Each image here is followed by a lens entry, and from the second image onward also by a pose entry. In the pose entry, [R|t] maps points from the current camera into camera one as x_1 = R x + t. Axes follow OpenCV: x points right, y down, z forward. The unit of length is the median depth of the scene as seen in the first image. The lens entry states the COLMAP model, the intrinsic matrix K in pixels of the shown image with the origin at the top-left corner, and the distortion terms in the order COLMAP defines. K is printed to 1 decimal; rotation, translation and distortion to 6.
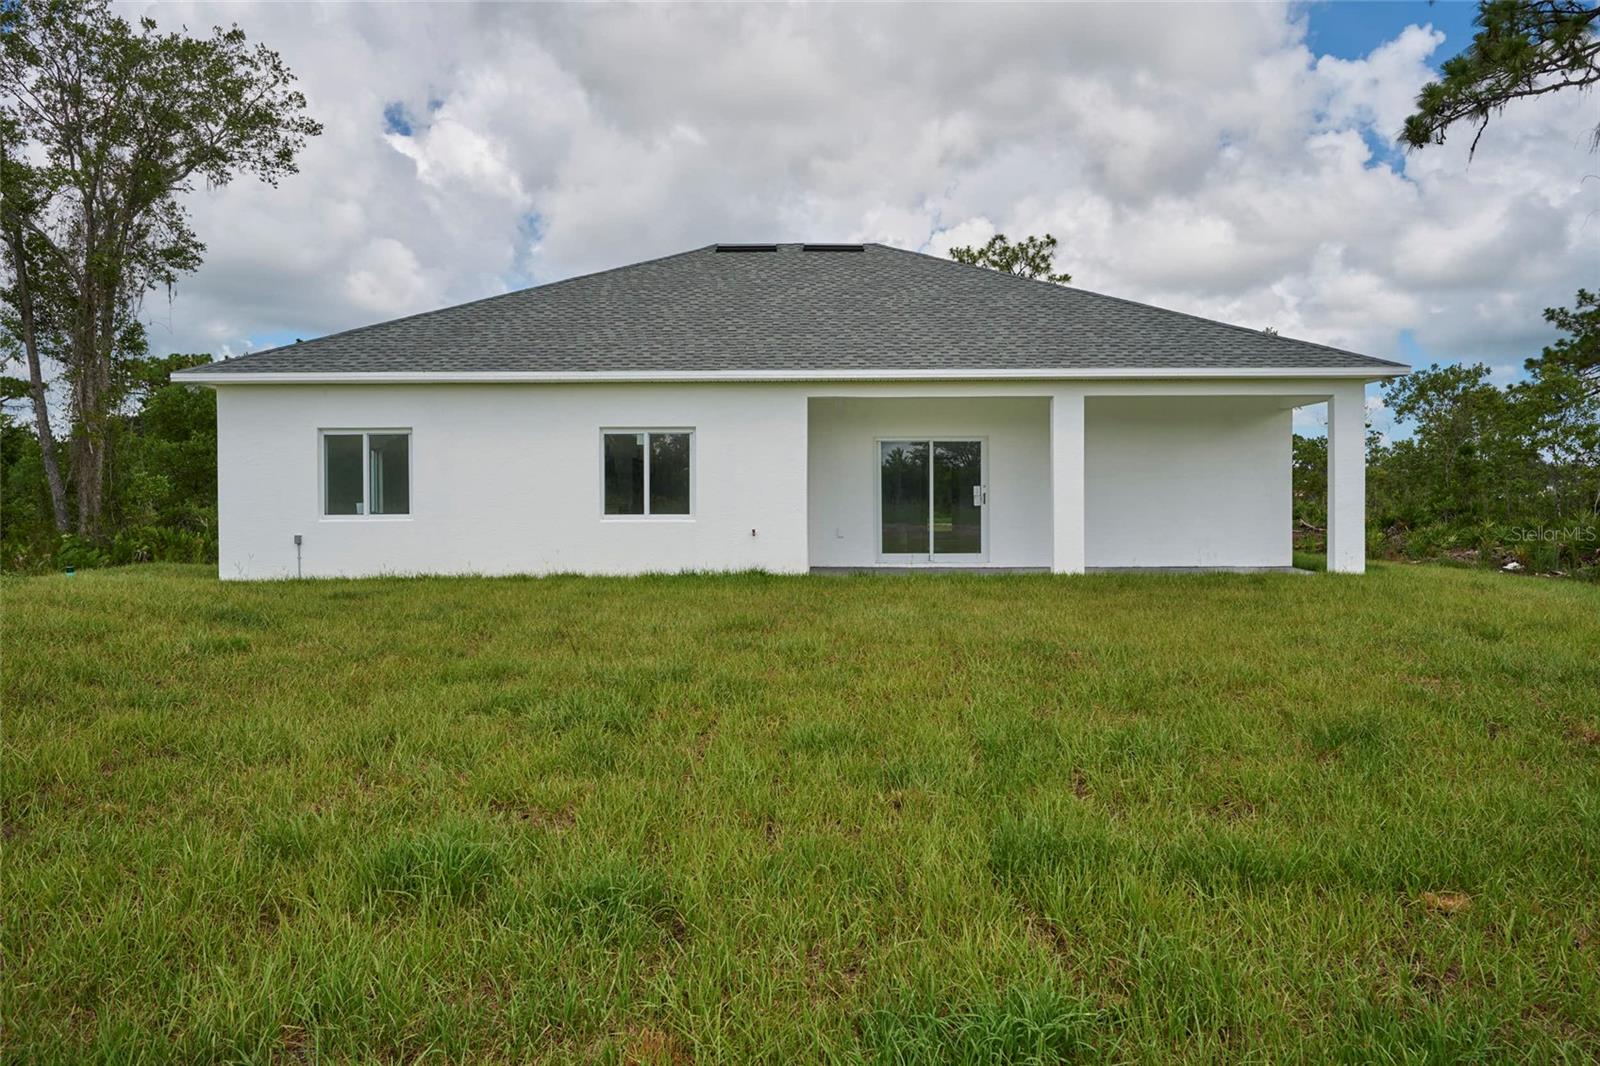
lens RADIAL K [[1013.1, 0, 775.1], [0, 1013.1, 529.4], [0, 0, 1]] dist [0.001852, 0.002261]
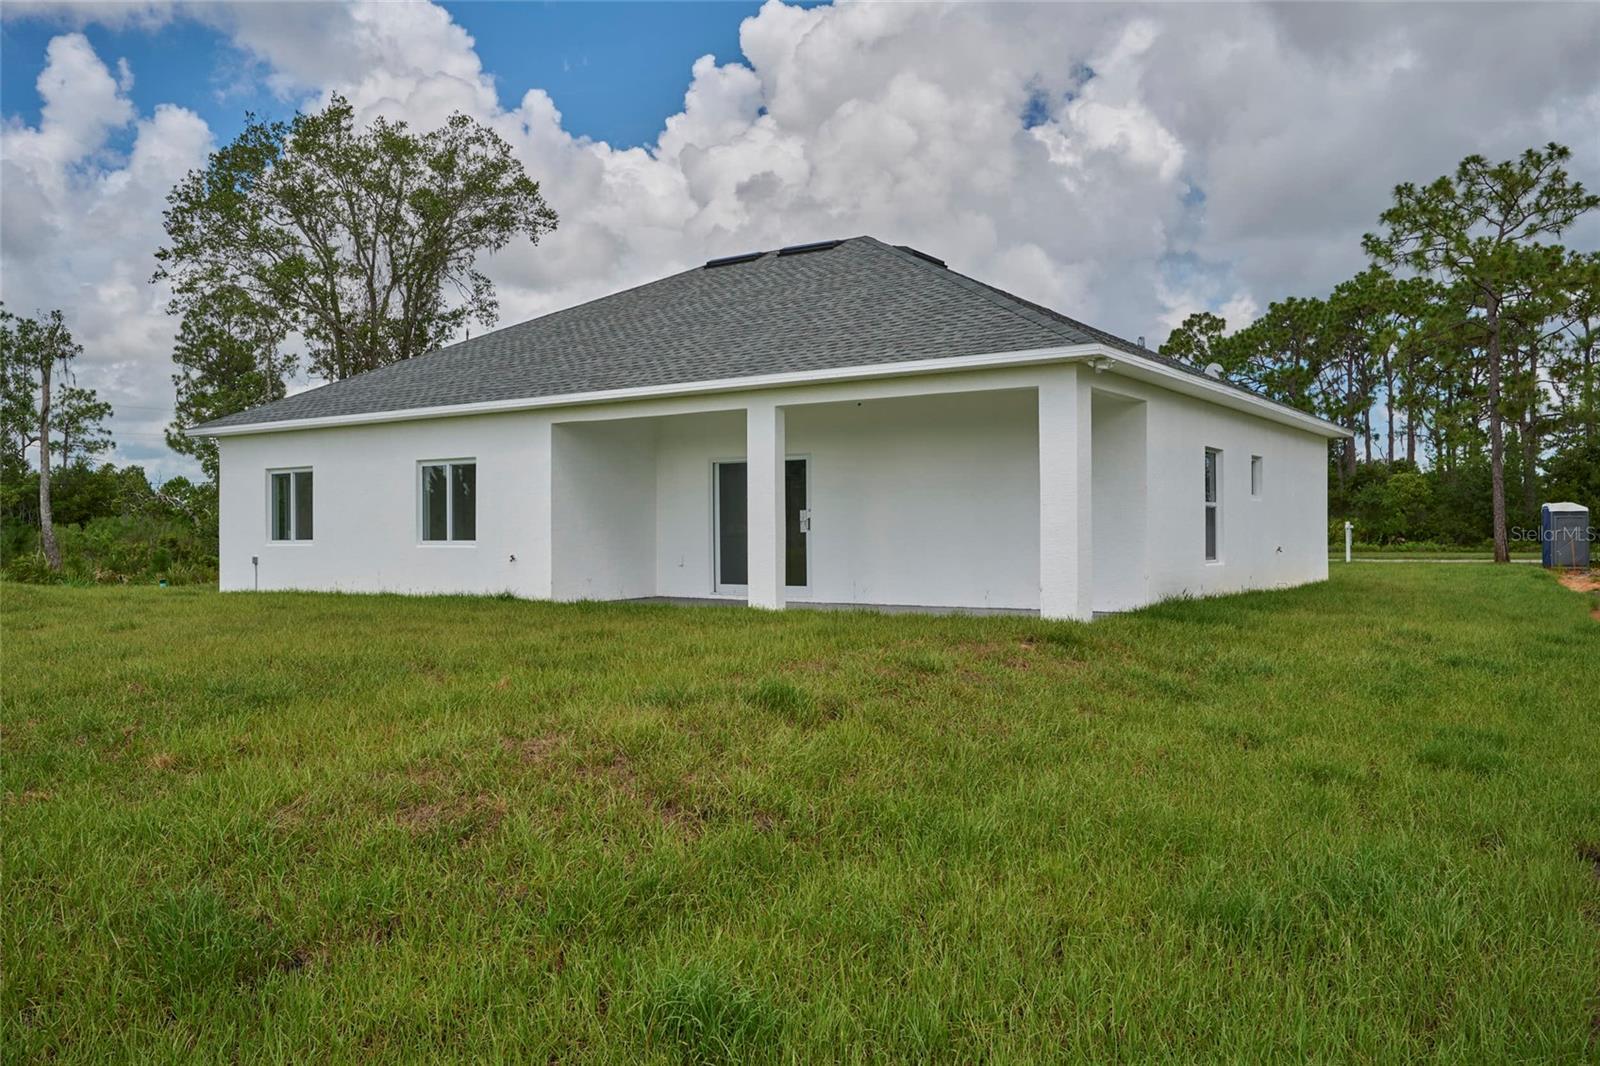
lens RADIAL K [[1190.6, 0, 796.8], [0, 1190.6, 558.7], [0, 0, 1]] dist [-0.006315, 0.000910]
pose [[0.840940, 0.011789, -0.540999, 0.852490], [-0.015091, 0.999885, -0.001670, 0.001086], [0.540917, 0.009569, 0.841021, 0.144173]]
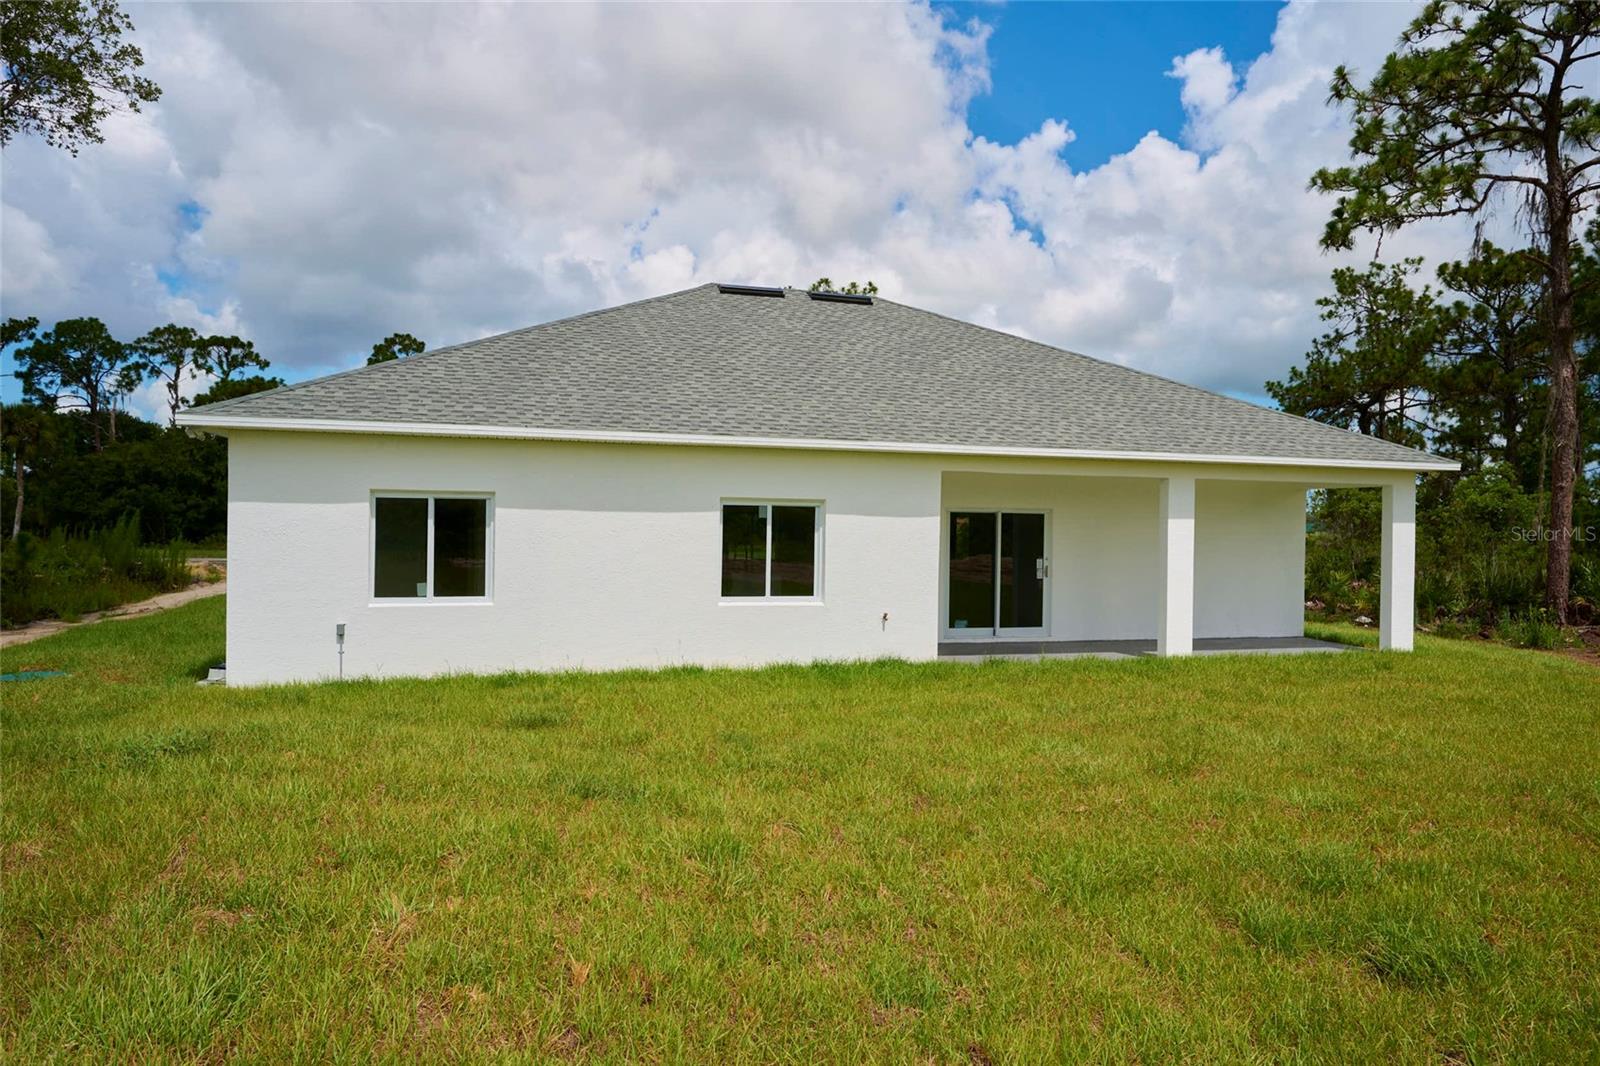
lens RADIAL K [[1013.1, 0, 775.1], [0, 1013.1, 529.4], [0, 0, 1]] dist [0.001852, 0.002261]
pose [[0.959990, 0.015108, 0.279626, -0.365790], [-0.009039, 0.999695, -0.022978, -0.052832], [-0.279888, 0.019531, 0.959834, 0.148483]]
